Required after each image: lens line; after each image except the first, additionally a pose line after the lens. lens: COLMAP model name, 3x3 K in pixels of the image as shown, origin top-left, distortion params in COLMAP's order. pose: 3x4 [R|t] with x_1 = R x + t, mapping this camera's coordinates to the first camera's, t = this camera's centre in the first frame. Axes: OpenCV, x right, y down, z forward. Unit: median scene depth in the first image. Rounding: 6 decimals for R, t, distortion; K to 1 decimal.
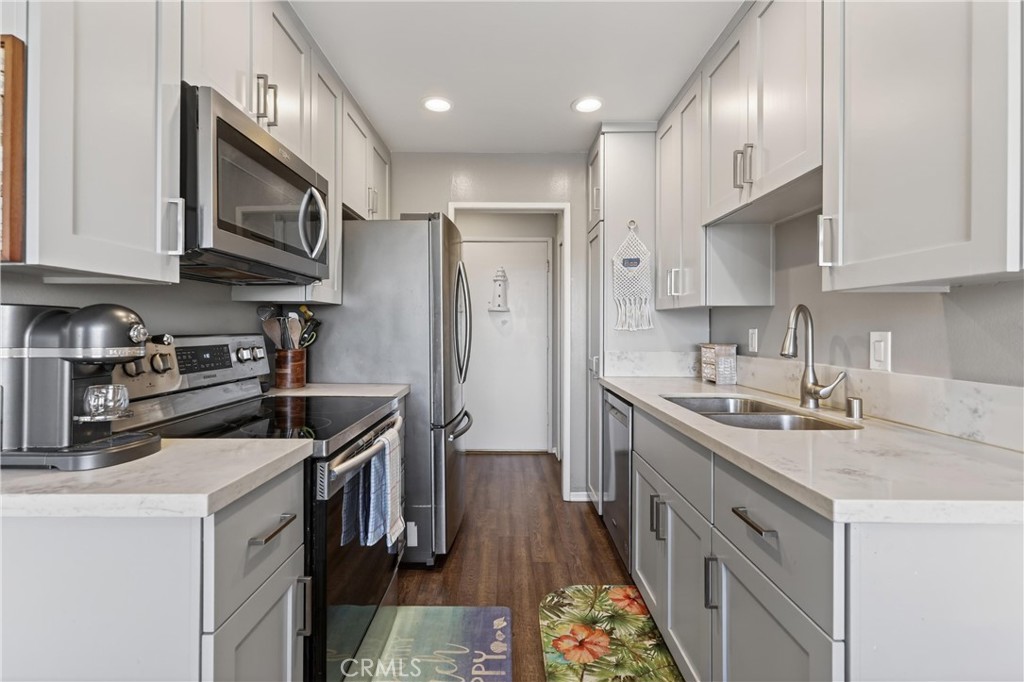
lens RADIAL K [[488.7, 0, 511.9], [0, 488.7, 328.8], [0, 0, 1]] dist [0.000111, 0.000543]
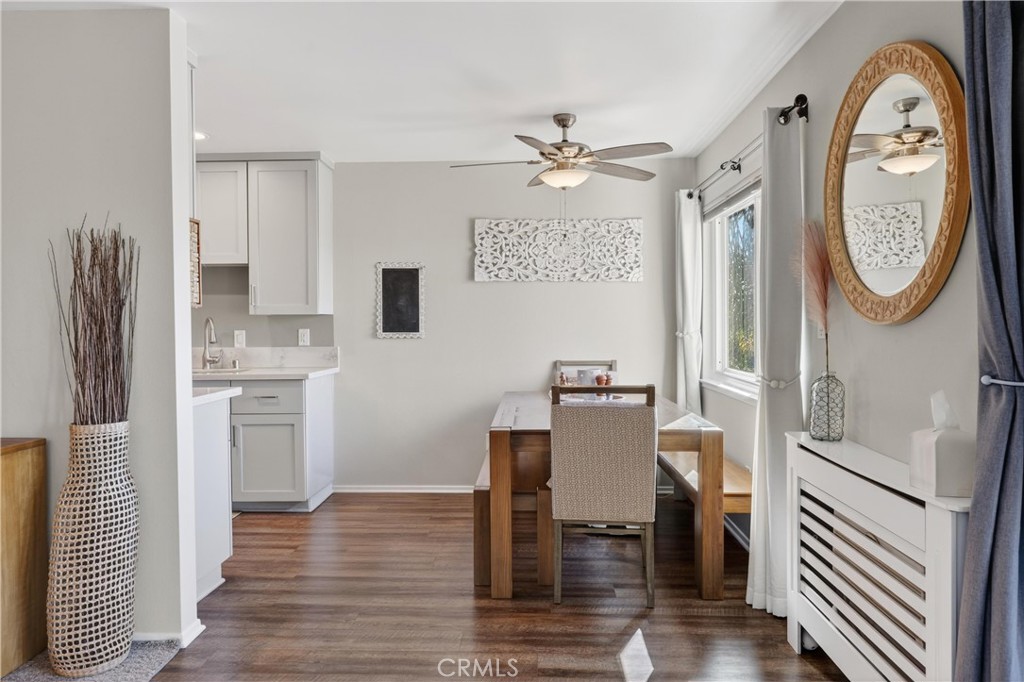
lens RADIAL K [[488.7, 0, 511.9], [0, 488.7, 328.8], [0, 0, 1]] dist [0.000111, 0.000543]
pose [[0.055120, -0.012419, 0.998403, -1.479426], [0.011745, 0.999862, 0.011789, -0.012589], [-0.998411, 0.011077, 0.055258, -0.397063]]
